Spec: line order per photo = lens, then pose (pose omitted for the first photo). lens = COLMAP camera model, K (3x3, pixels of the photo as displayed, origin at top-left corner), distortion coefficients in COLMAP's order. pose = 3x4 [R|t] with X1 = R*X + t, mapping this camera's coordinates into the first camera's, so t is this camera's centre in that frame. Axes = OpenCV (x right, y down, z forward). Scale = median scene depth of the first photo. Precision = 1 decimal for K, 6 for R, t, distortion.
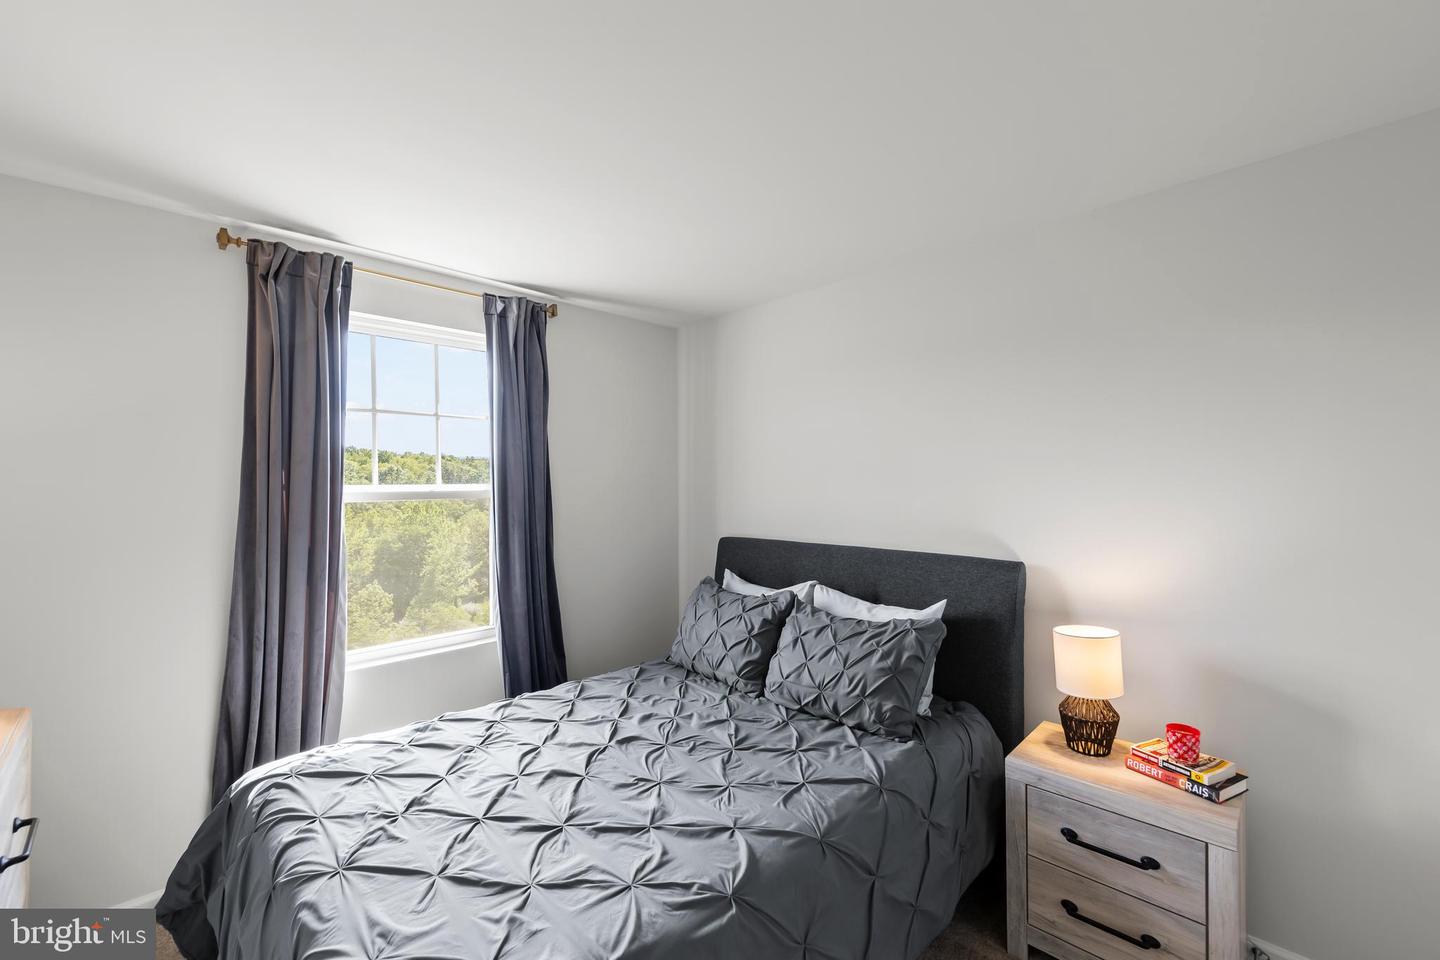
lens RADIAL K [[609.6, 0, 724.8], [0, 609.6, 486.2], [0, 0, 1]] dist [0.004502, 0.000409]
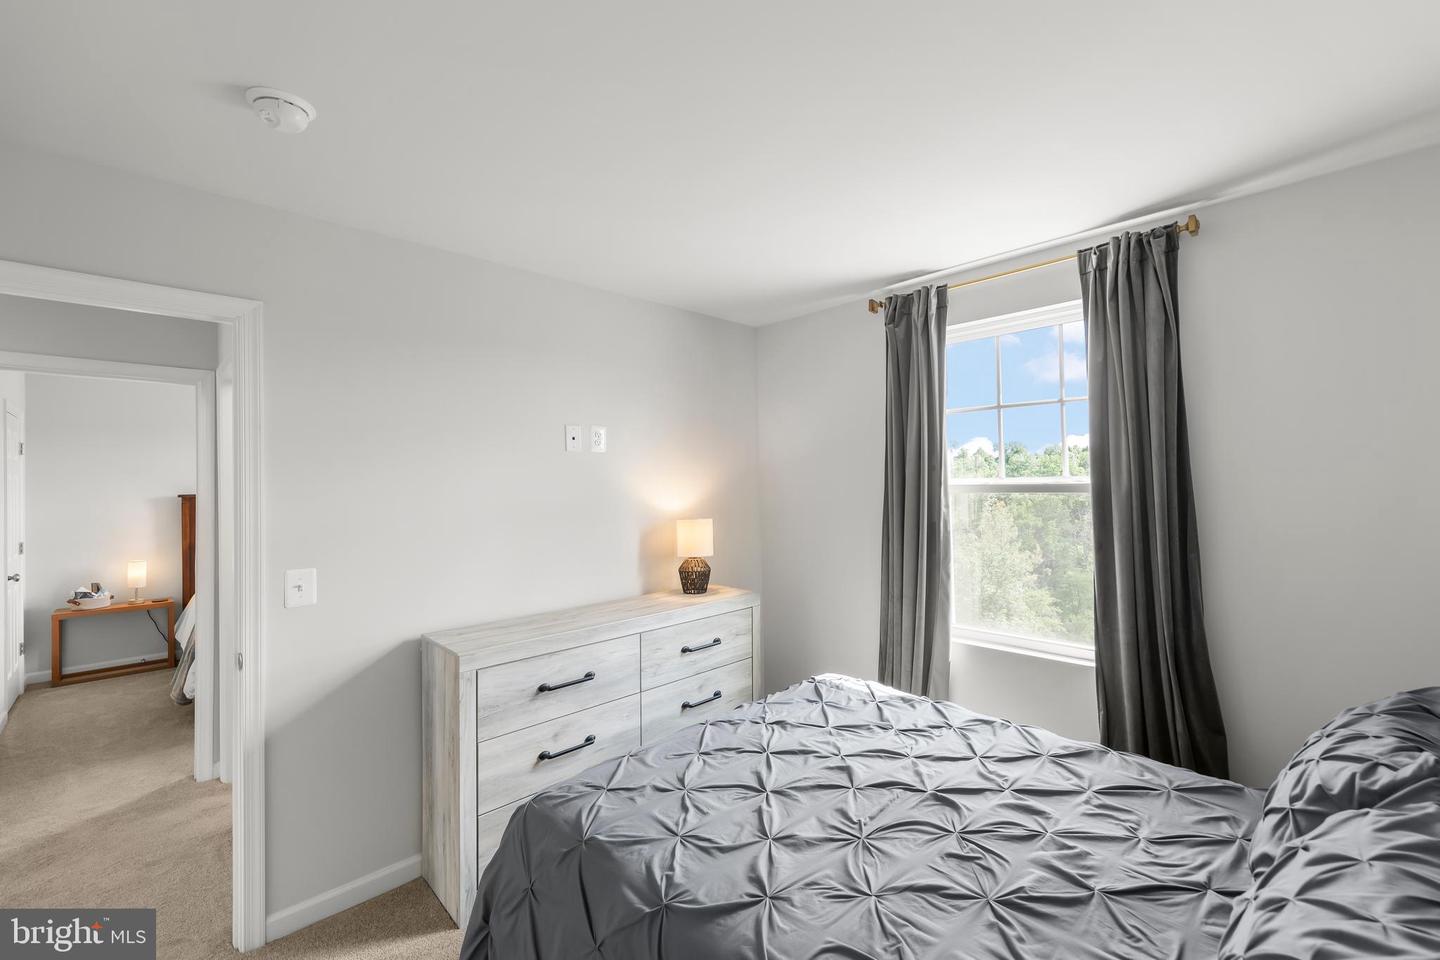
lens RADIAL K [[609.6, 0, 724.9], [0, 609.6, 469.0], [0, 0, 1]] dist [0.004502, 0.000409]
pose [[-0.026312, -0.013099, -0.999568, 0.573918], [0.008466, 0.999875, -0.013326, -0.007981], [0.999618, -0.008813, -0.026198, 0.650603]]
